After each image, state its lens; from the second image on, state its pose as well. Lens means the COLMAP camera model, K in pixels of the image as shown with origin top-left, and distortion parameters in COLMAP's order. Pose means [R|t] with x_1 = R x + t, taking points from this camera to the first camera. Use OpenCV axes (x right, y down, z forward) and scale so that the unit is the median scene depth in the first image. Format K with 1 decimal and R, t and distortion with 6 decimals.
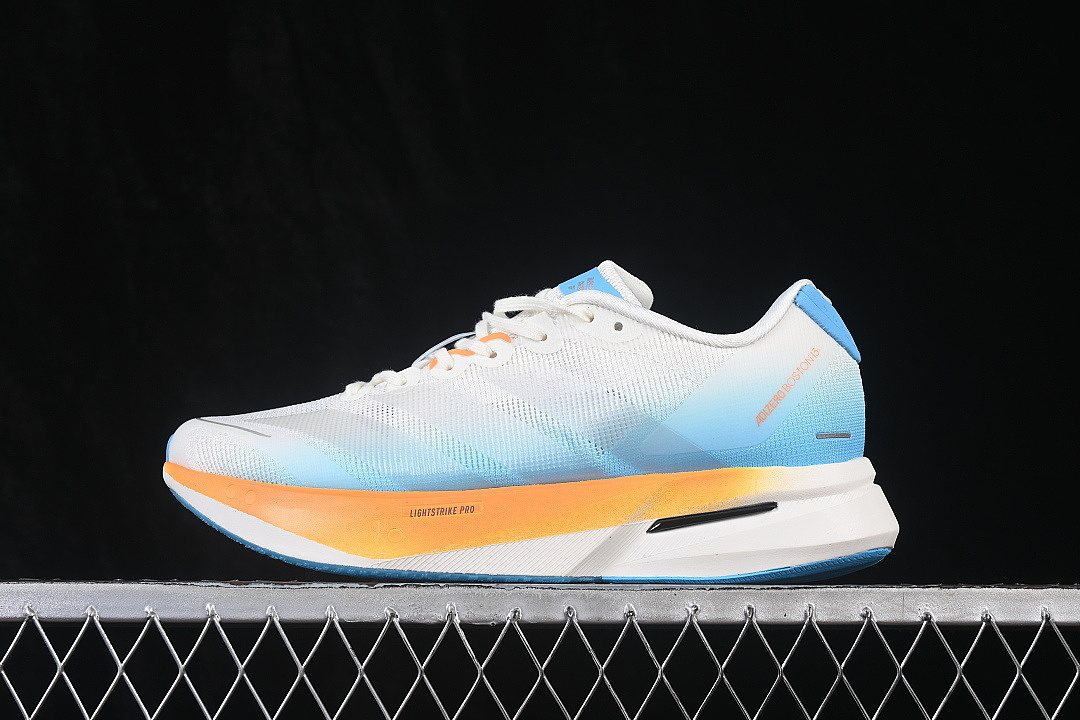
lens RADIAL K [[2332.6, 0, 541.2], [0, 2332.6, 361.3], [0, 0, 1]] dist [-0.009039, 0.000000]
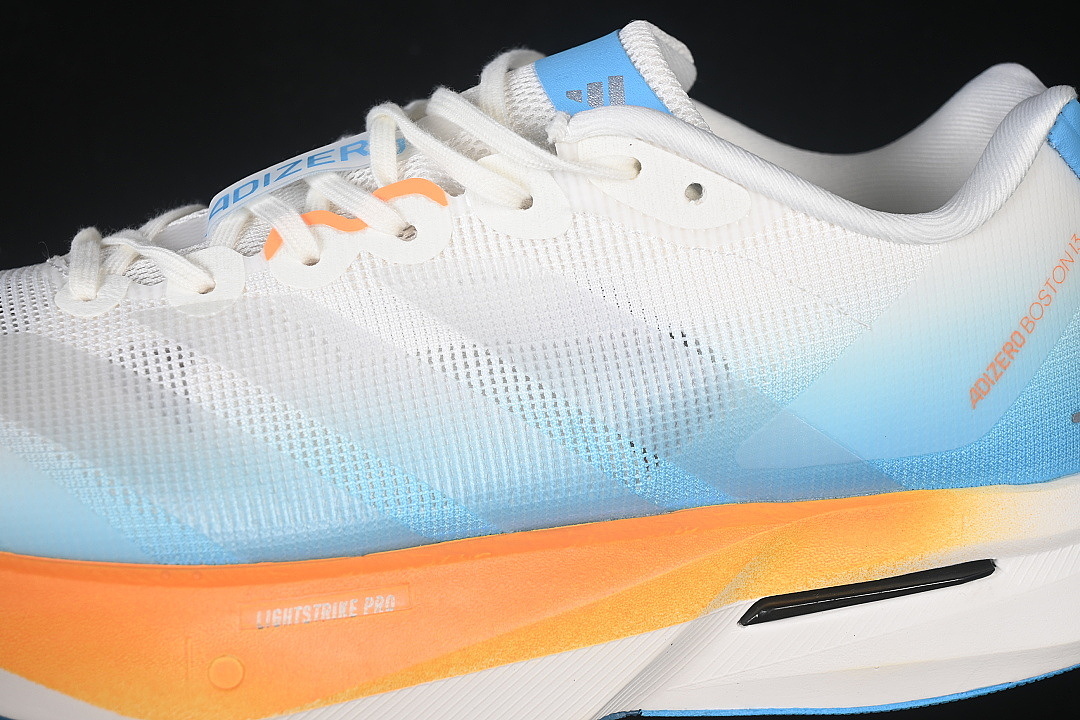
lens RADIAL K [[2332.6, 0, 538.0], [0, 2332.6, 362.1], [0, 0, 1]] dist [-0.009039, 0.000000]
pose [[0.967387, -0.021620, 0.252379, -0.115573], [-0.055005, 0.954646, 0.292620, -0.117445], [-0.247259, -0.296958, 0.922322, 0.577543]]
